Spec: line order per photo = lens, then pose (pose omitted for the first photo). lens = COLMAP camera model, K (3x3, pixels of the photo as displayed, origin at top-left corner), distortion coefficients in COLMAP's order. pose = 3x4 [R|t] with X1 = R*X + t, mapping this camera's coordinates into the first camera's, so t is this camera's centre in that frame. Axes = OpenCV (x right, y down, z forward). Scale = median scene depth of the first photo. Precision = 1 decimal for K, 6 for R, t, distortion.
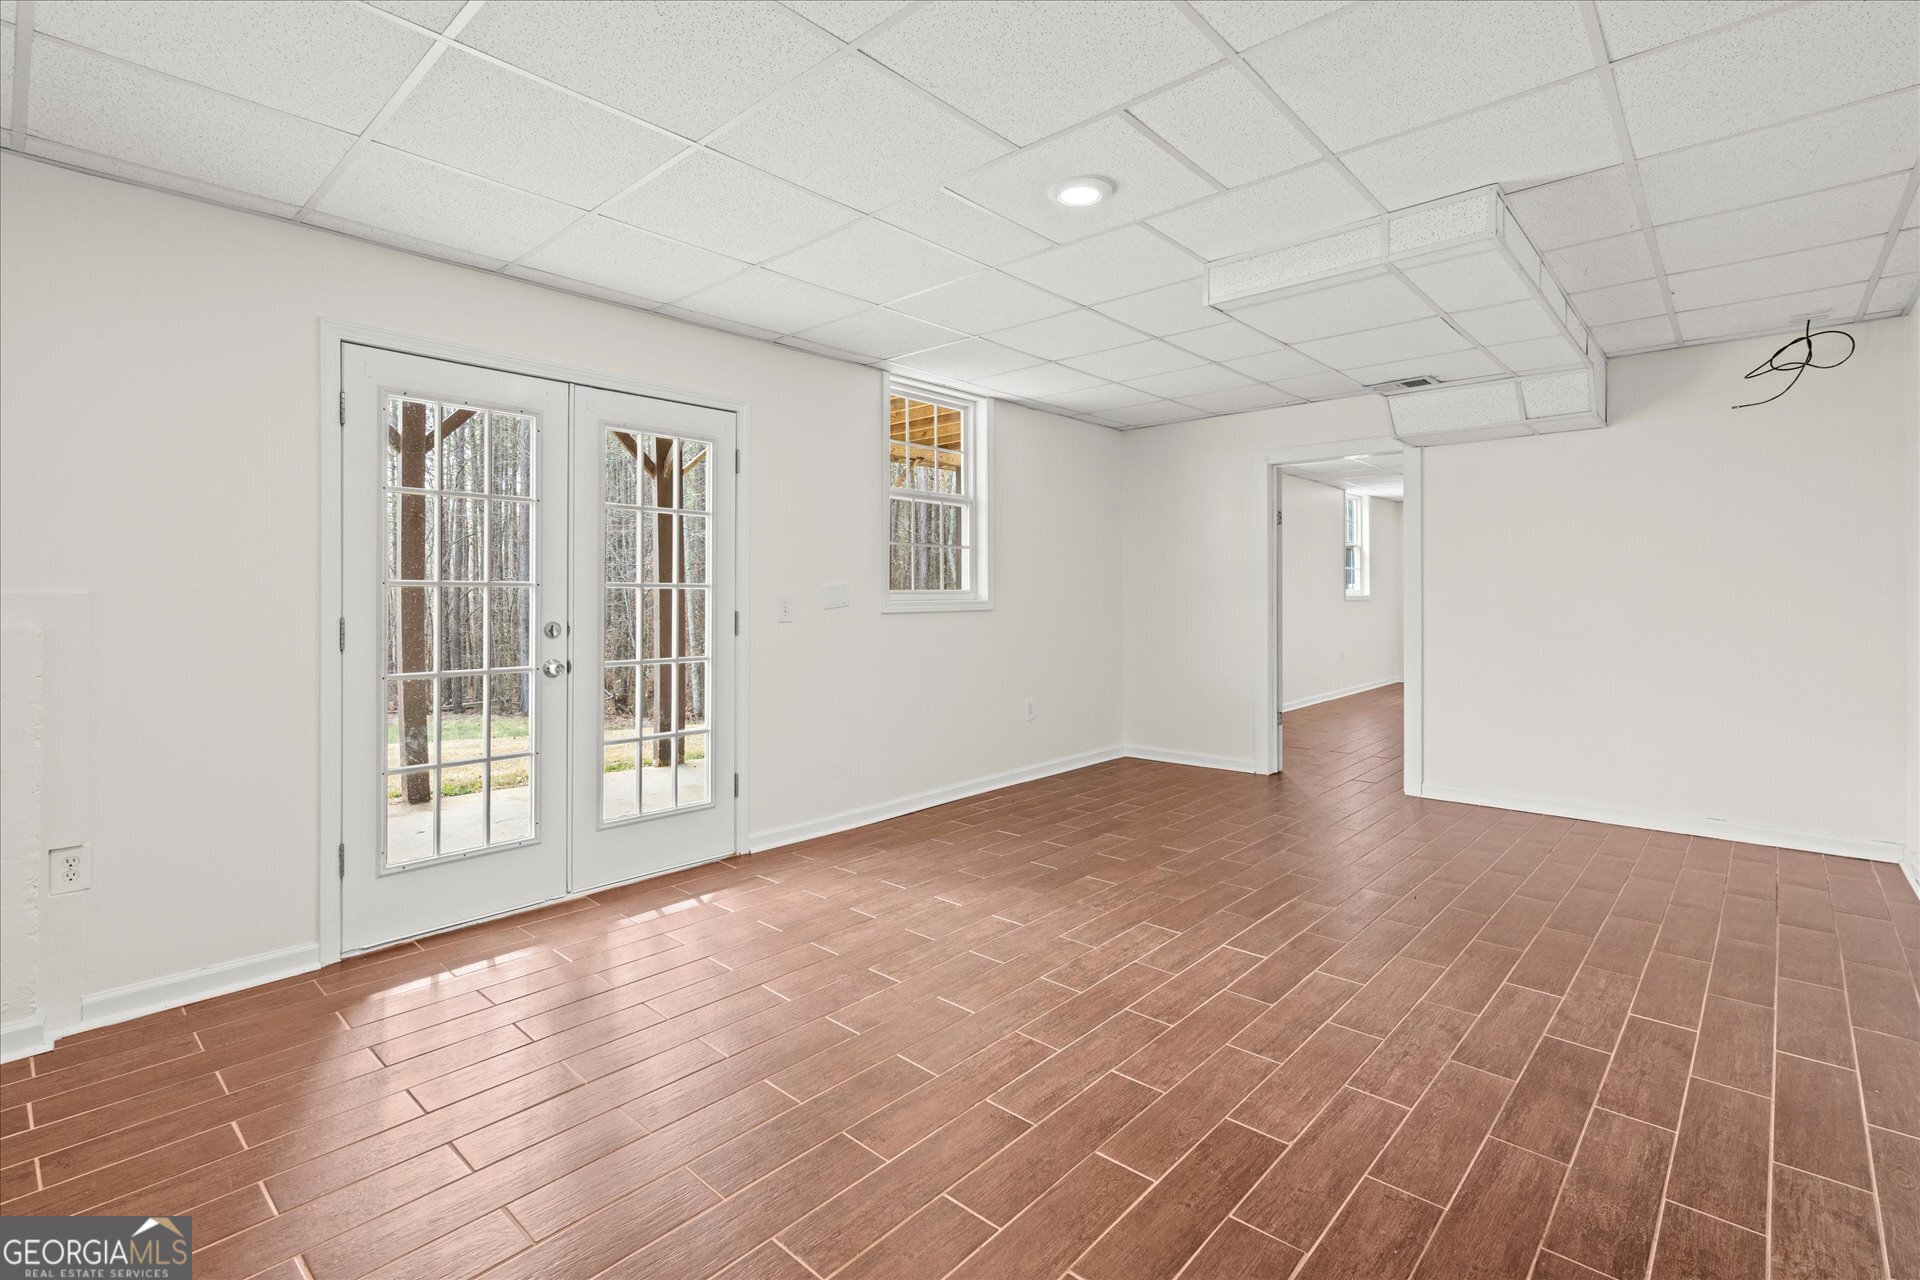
lens RADIAL K [[891.1, 0, 968.8], [0, 891.1, 567.7], [0, 0, 1]] dist [-0.000418, 0.000473]
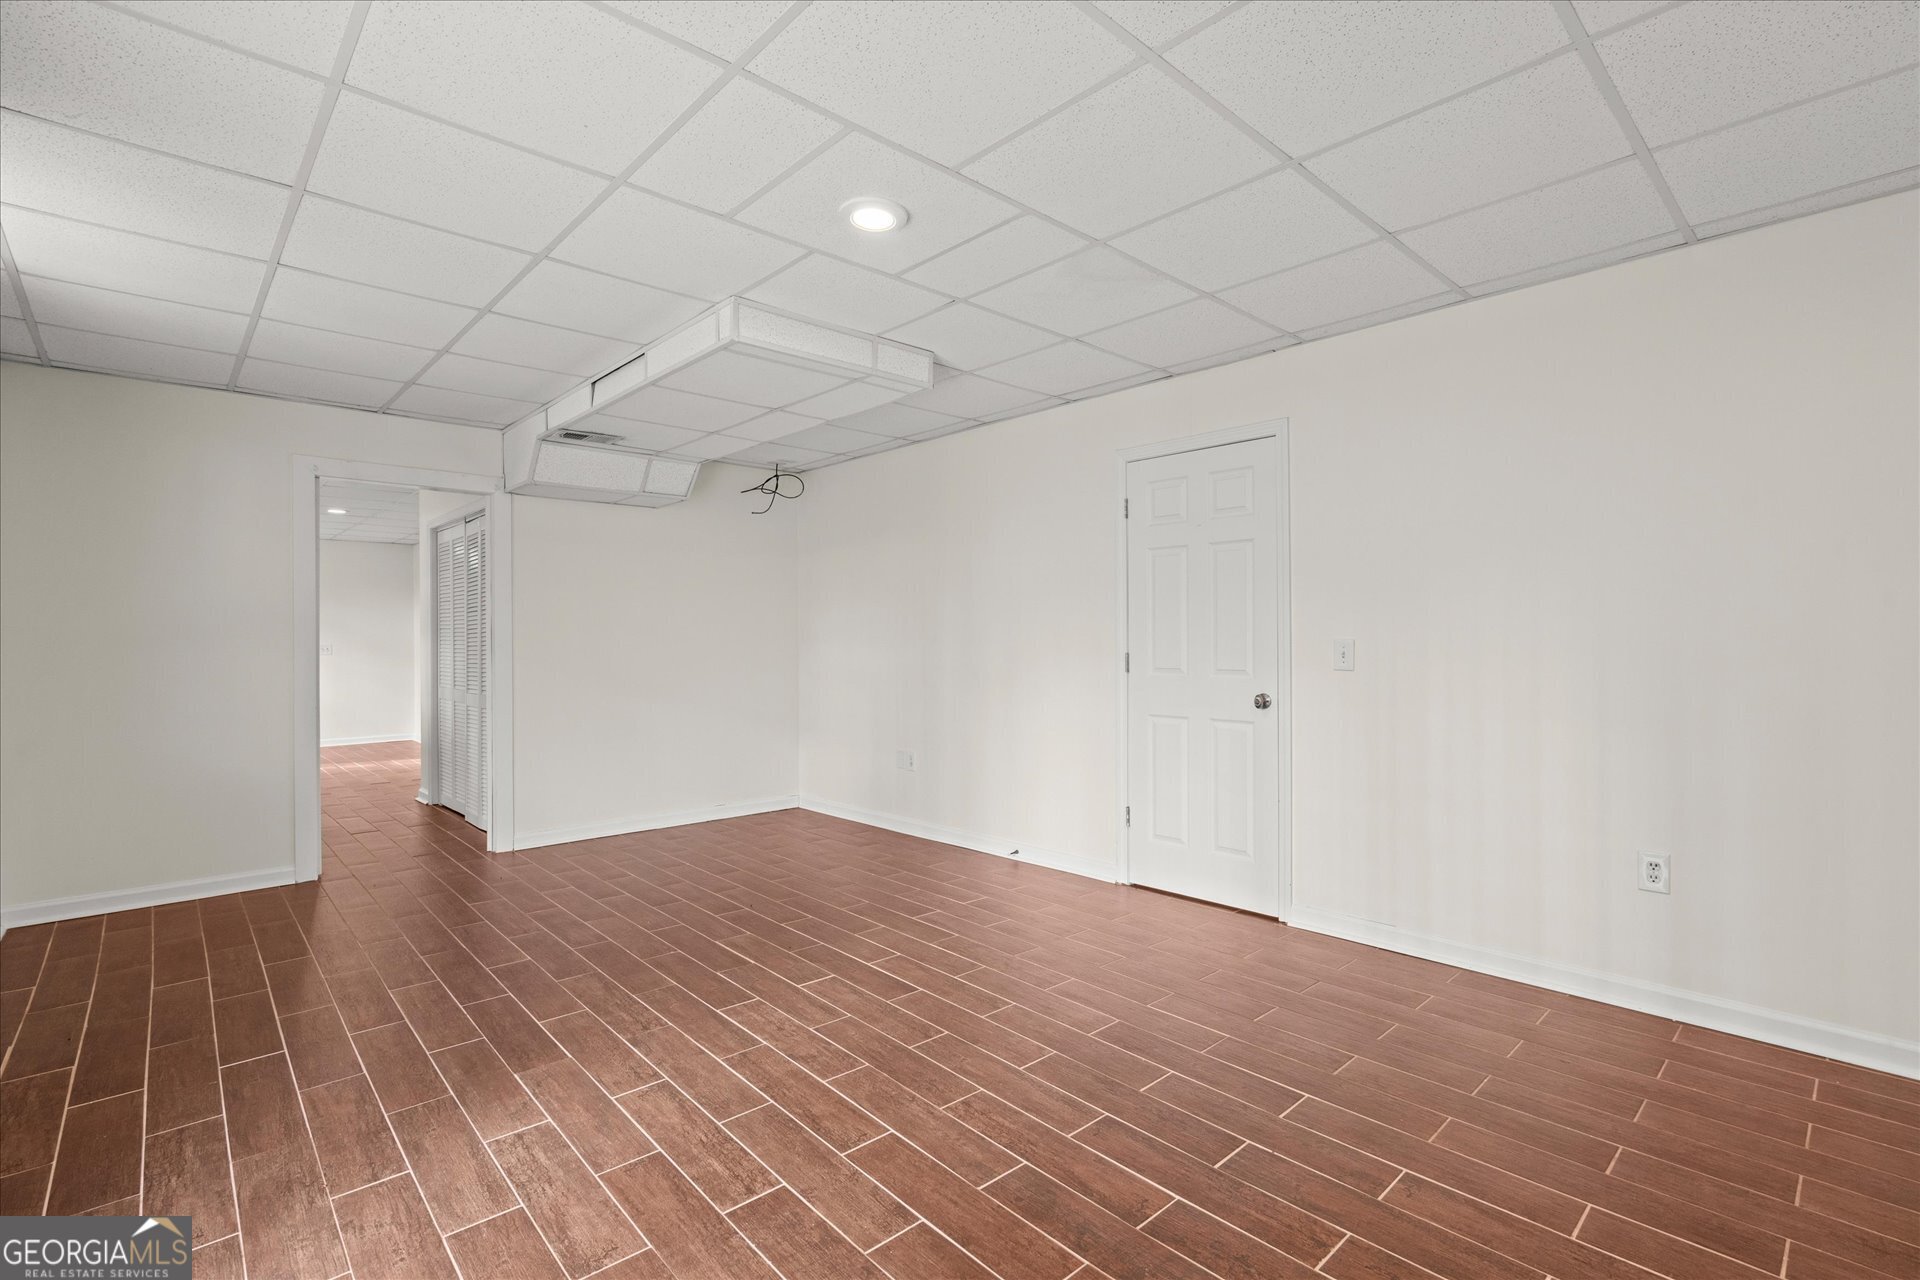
lens RADIAL K [[873.5, 0, 951.1], [0, 873.5, 634.0], [0, 0, 1]] dist [0.002591, 0.000300]
pose [[0.100949, 0.007734, 0.994862, -0.723264], [-0.025565, 0.999660, -0.005177, 0.020249], [-0.994563, -0.024911, 0.101113, 0.757941]]
